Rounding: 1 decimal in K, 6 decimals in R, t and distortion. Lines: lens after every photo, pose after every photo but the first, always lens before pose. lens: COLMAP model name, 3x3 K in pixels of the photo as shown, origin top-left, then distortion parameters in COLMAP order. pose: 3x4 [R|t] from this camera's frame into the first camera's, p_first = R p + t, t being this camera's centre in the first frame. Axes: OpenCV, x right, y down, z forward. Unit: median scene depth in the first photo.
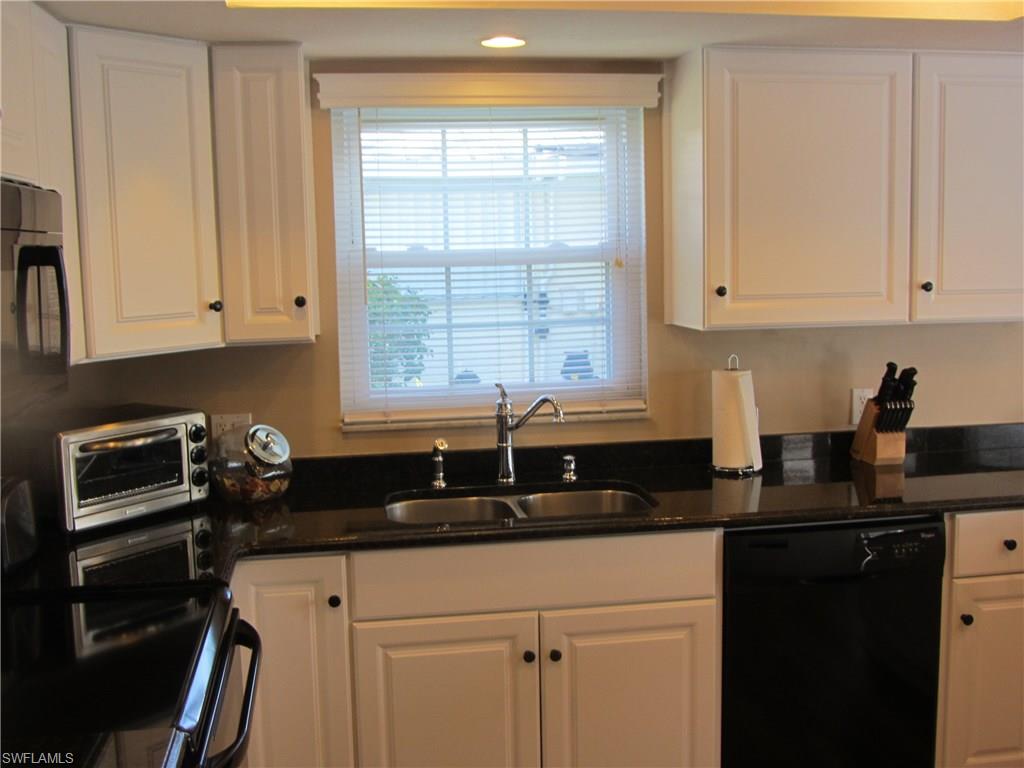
lens RADIAL K [[1154.6, 0, 512.0], [0, 1154.6, 384.0], [0, 0, 1]] dist [-0.048777, 0.025904]
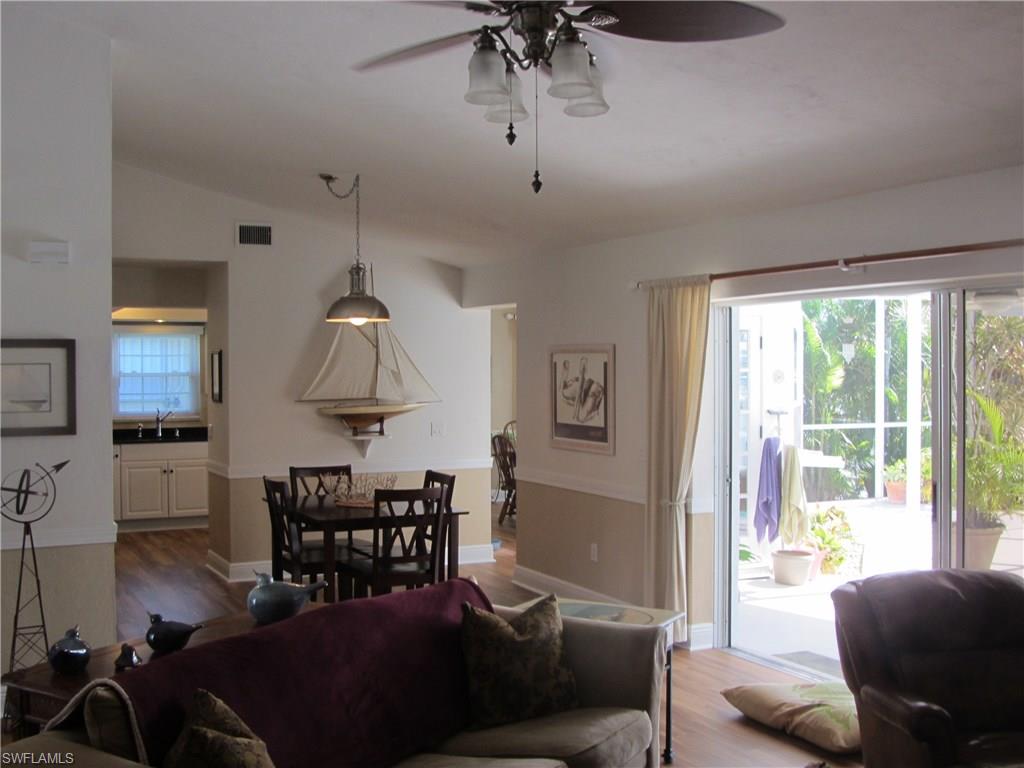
lens RADIAL K [[1182.7, 0, 512.0], [0, 1182.7, 384.0], [0, 0, 1]] dist [-0.008913, 0.015165]
pose [[0.955289, 0.014165, 0.295335, -0.046477], [0.017027, 0.994559, -0.102778, 0.338743], [-0.295184, 0.103211, 0.949849, -3.025679]]
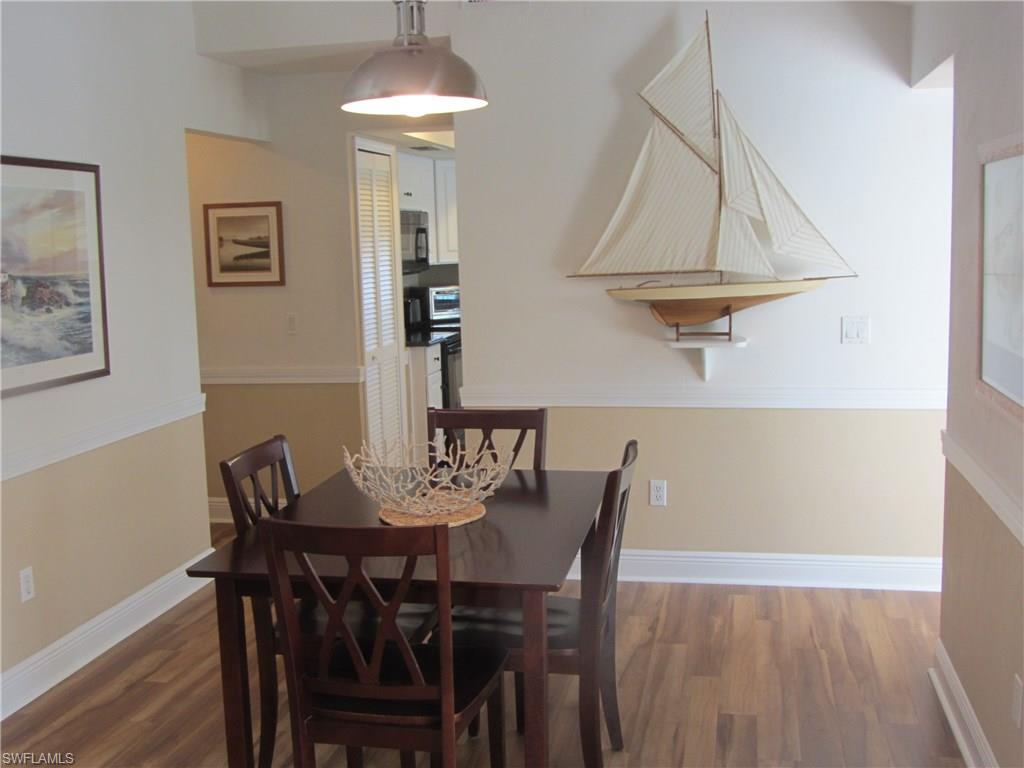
lens RADIAL K [[1154.6, 0, 512.0], [0, 1154.6, 384.0], [0, 0, 1]] dist [-0.048777, 0.025904]
pose [[0.940792, 0.042050, -0.336365, 0.769285], [-0.033758, 0.998966, 0.030467, 0.176262], [0.337298, -0.017308, 0.941239, -1.638954]]
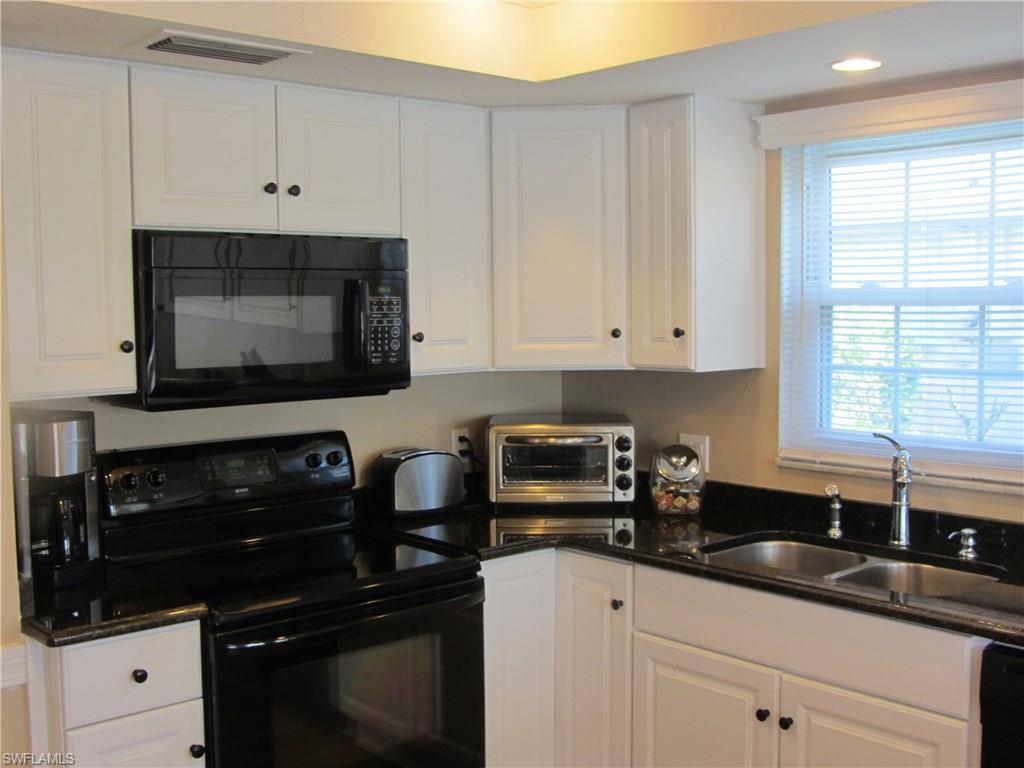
lens RADIAL K [[1182.7, 0, 512.0], [0, 1182.7, 384.0], [0, 0, 1]] dist [-0.008913, 0.015165]
pose [[0.551561, 0.079939, -0.830295, 0.611885], [-0.104819, 0.994149, 0.026083, -0.033814], [0.827522, 0.072645, 0.556713, 0.238210]]
